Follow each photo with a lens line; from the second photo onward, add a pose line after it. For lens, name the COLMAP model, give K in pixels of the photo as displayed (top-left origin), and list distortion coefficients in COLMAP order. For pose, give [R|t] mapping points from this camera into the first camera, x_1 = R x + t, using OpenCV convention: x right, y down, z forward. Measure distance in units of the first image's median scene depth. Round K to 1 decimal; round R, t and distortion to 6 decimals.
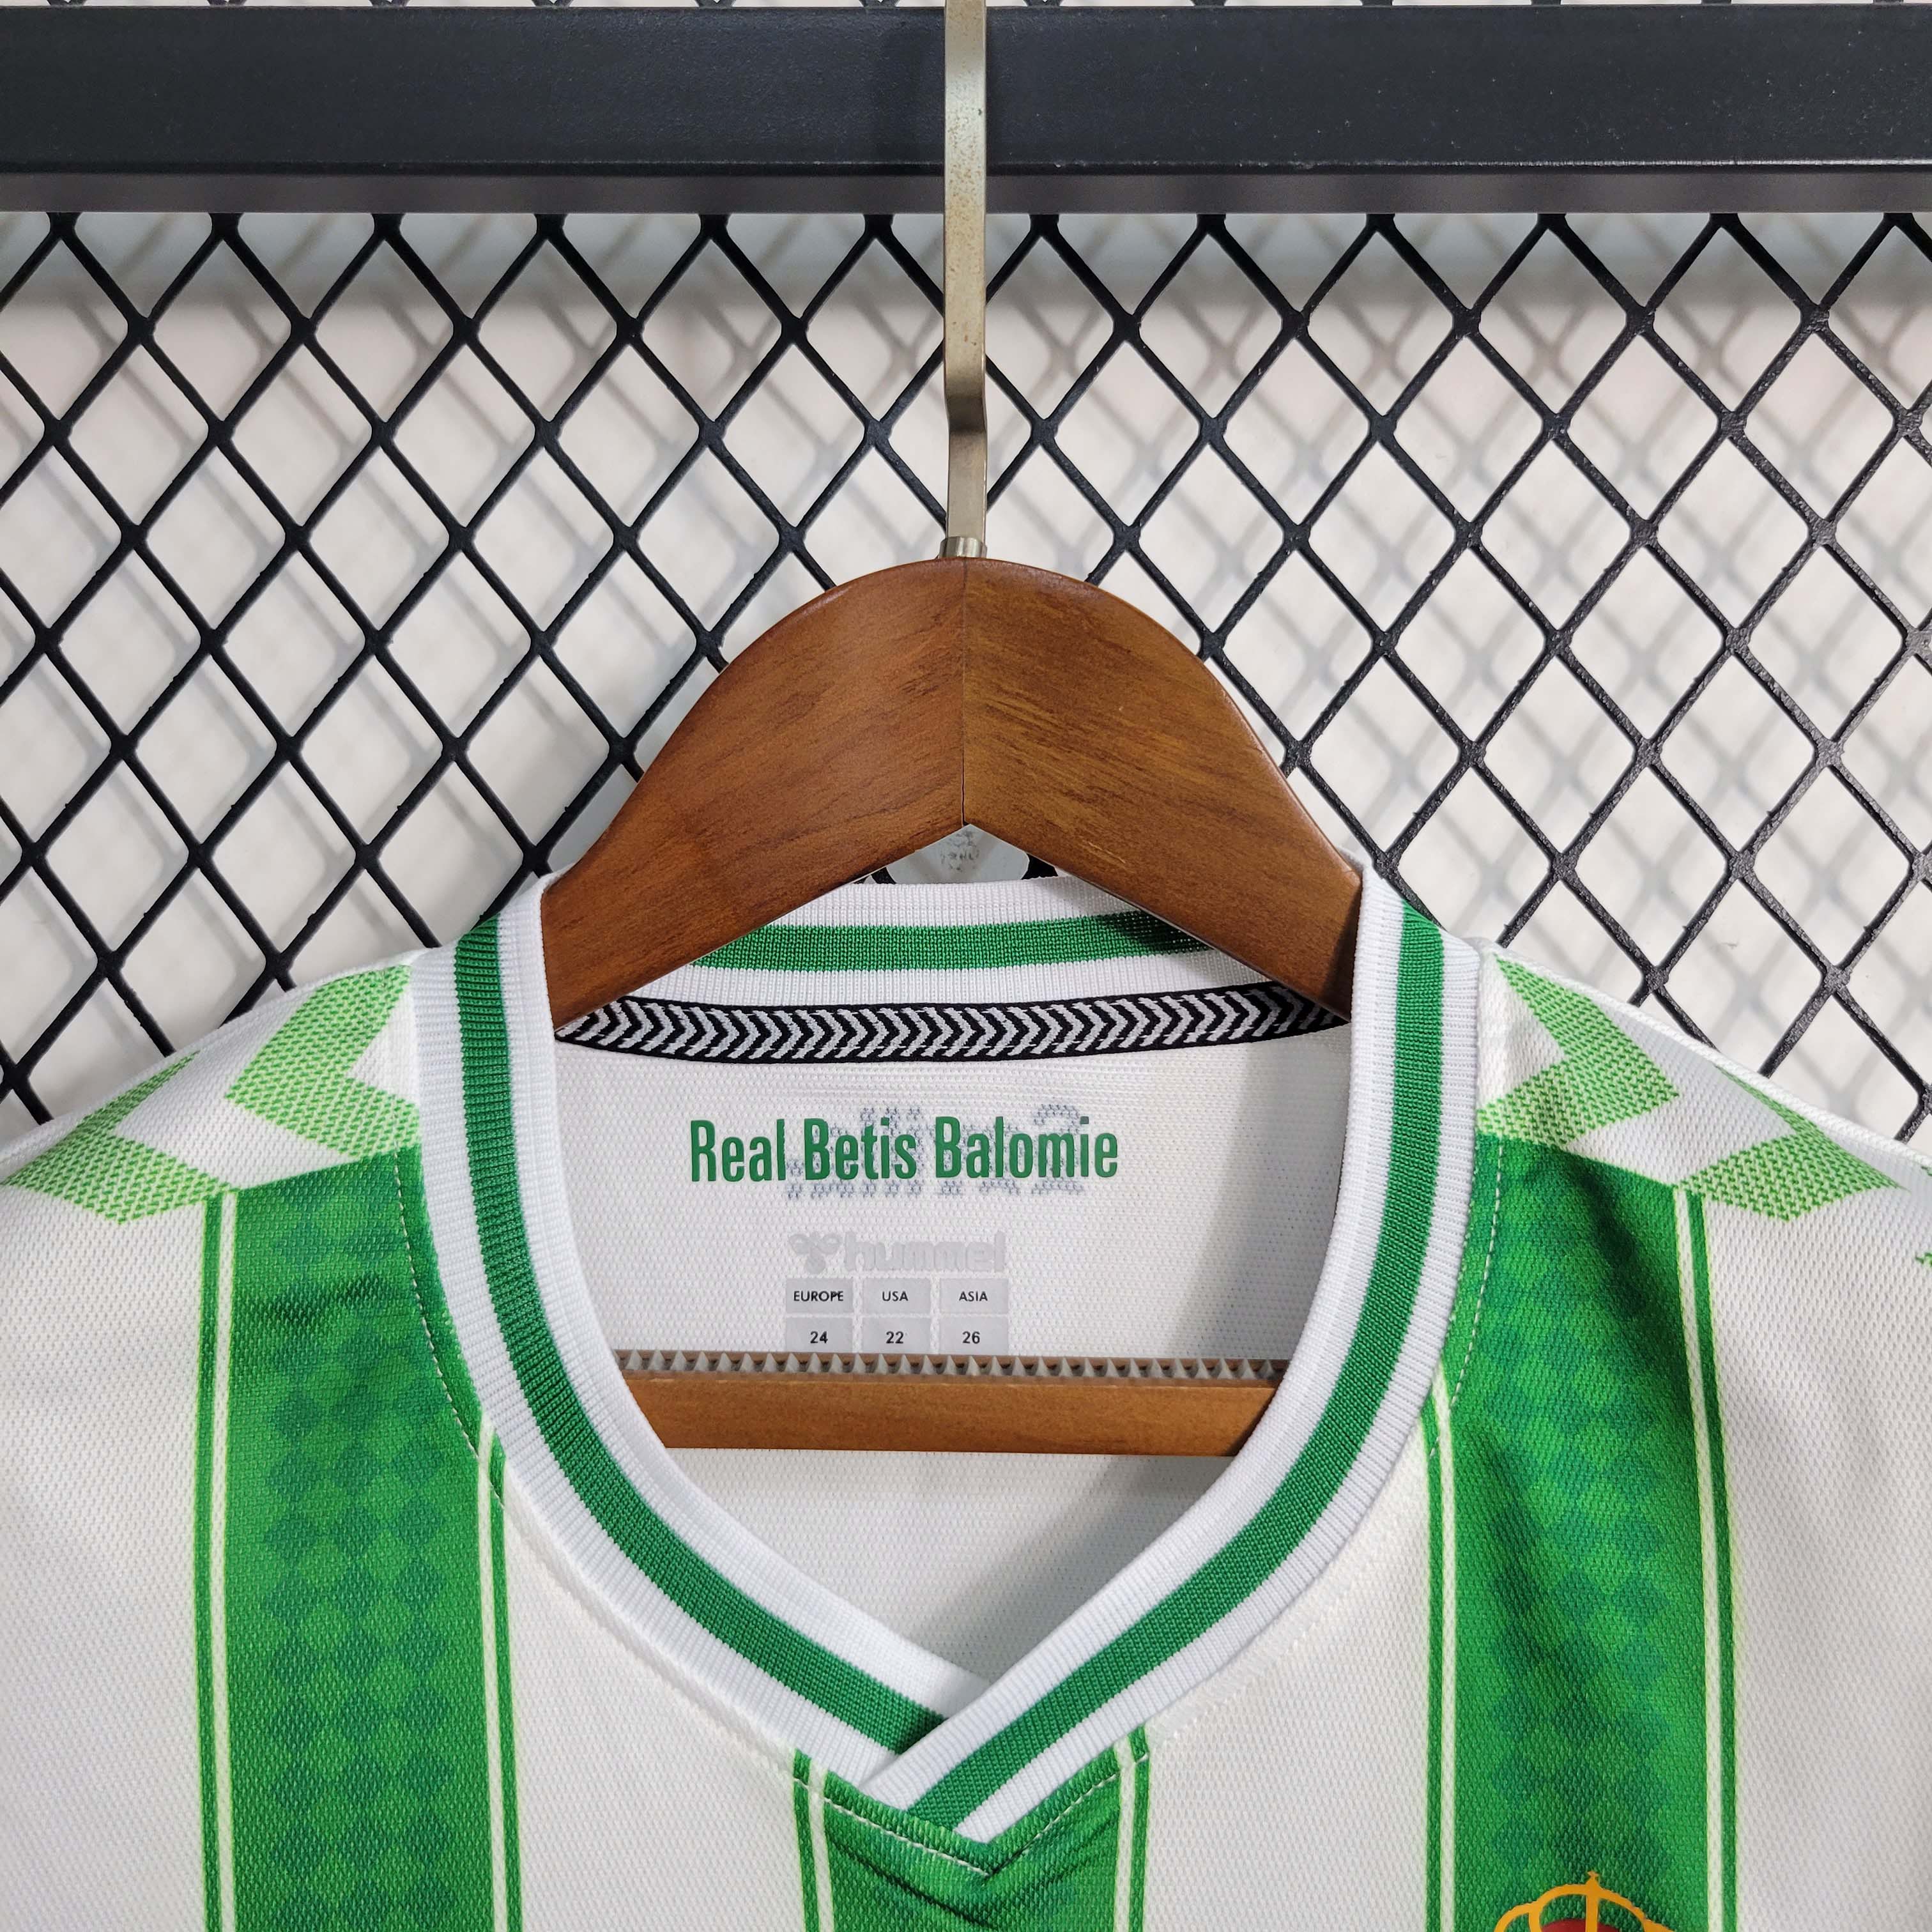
lens RADIAL K [[2013.2, 0, 971.8], [0, 2013.2, 962.7], [0, 0, 1]] dist [-0.048423, -0.005803]
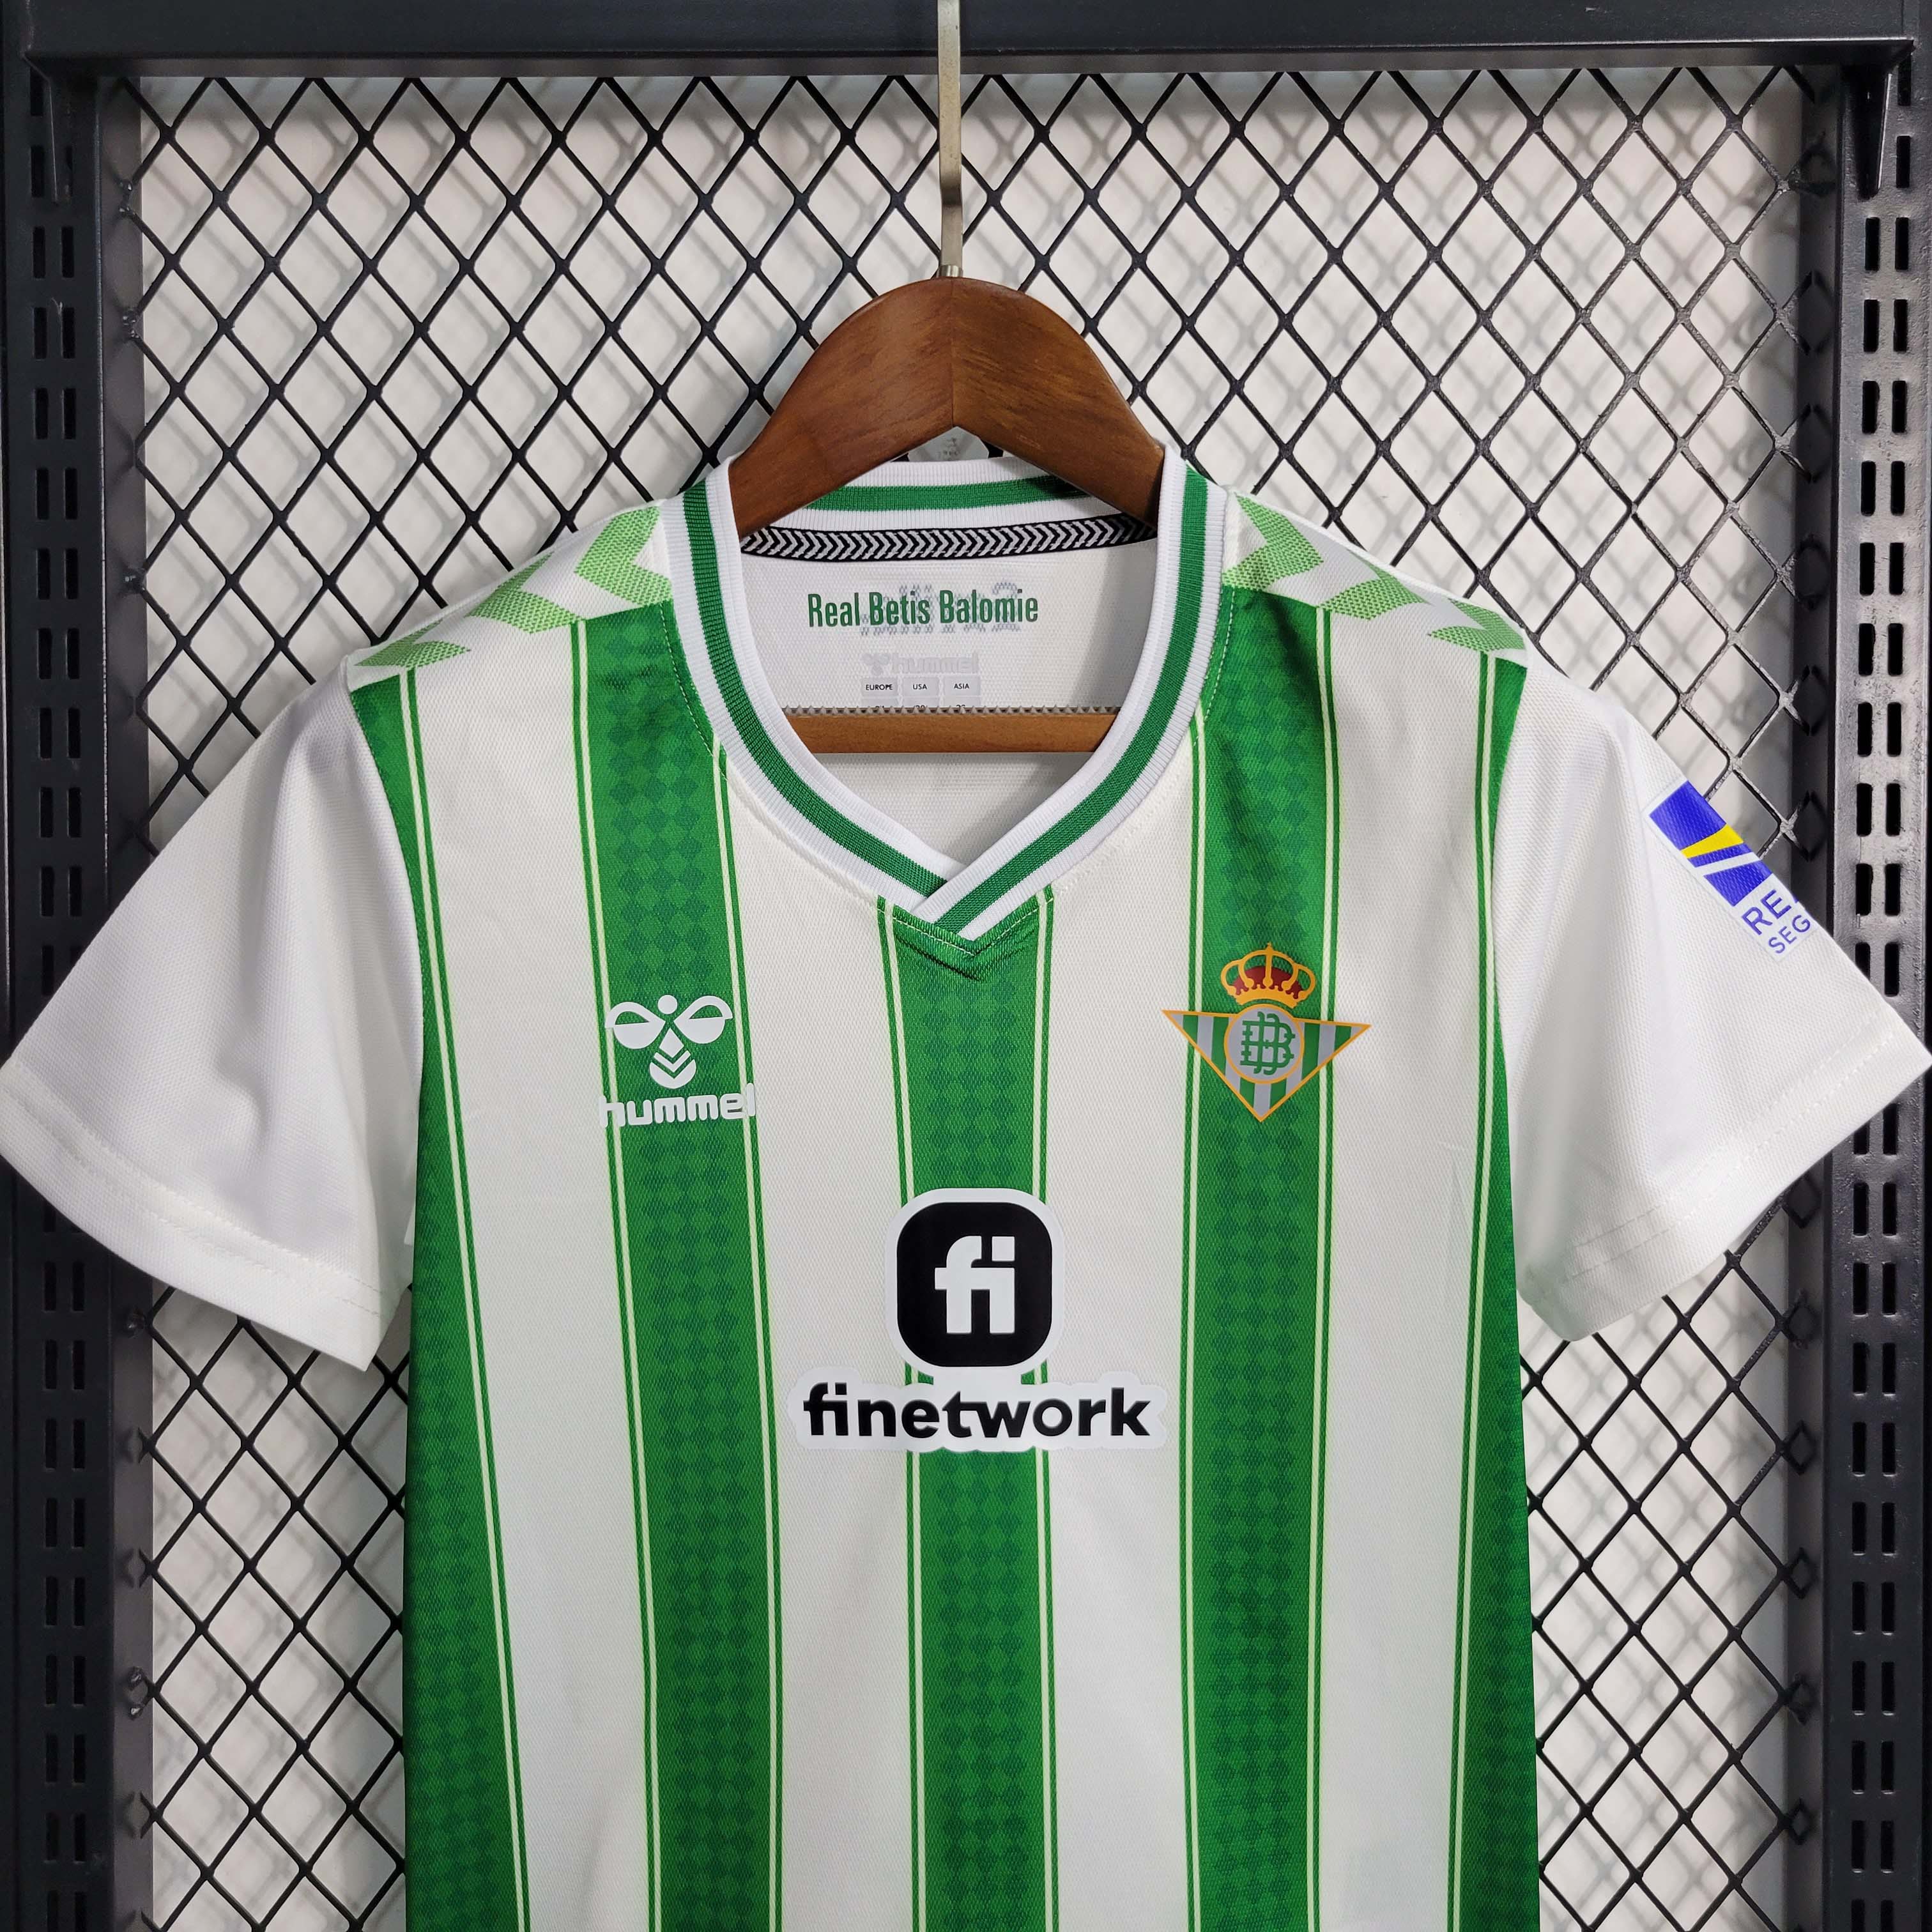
lens RADIAL K [[1922.3, 0, 966.0], [0, 1922.3, 966.0], [0, 0, 1]] dist [-0.018047, 0.008037]
pose [[0.999784, -0.015658, 0.013674, -0.023519], [0.013252, 0.986853, 0.161077, 0.133931], [-0.016016, -0.160861, 0.986847, -0.808682]]
